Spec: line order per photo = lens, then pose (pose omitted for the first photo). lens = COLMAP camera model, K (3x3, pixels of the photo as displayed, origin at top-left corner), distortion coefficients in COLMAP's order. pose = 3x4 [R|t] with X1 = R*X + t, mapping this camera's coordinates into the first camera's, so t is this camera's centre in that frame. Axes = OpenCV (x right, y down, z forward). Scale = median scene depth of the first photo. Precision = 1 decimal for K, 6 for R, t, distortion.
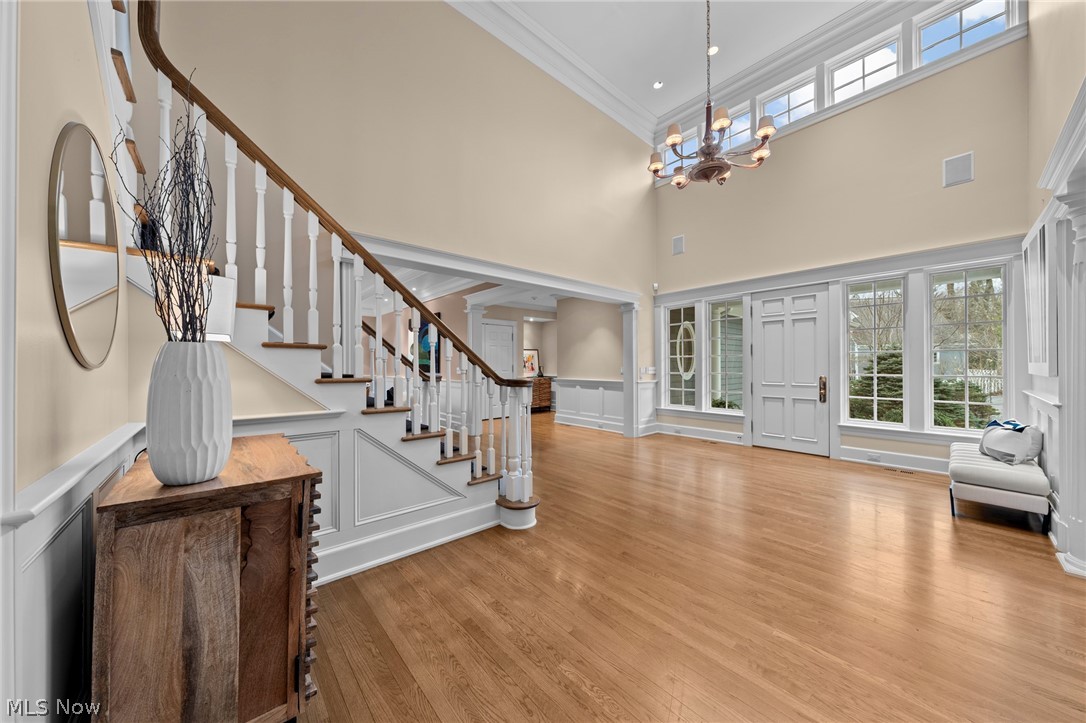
lens RADIAL K [[367.0, 0, 541.5], [0, 367.0, 364.2], [0, 0, 1]] dist [-0.001037, -0.000021]
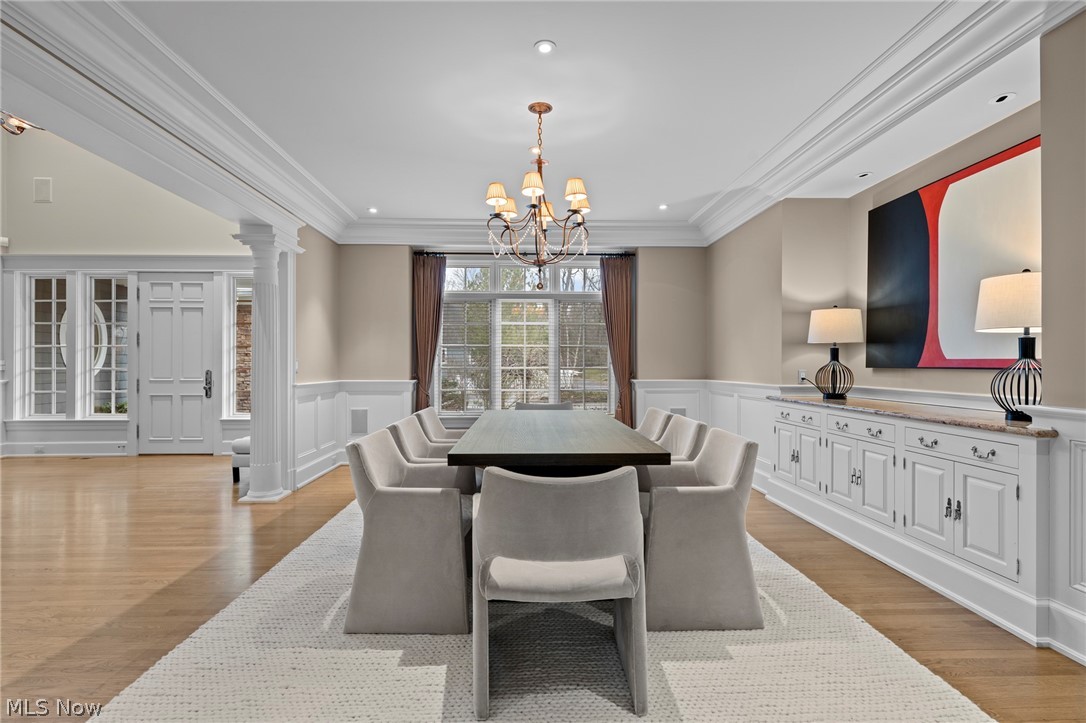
lens RADIAL K [[508.9, 0, 537.5], [0, 508.9, 363.2], [0, 0, 1]] dist [-0.003918, -0.000405]
pose [[0.627720, 0.006753, 0.778410, 0.245509], [-0.005968, 0.999975, -0.003862, 0.013226], [-0.778416, -0.002221, 0.627745, -0.436463]]
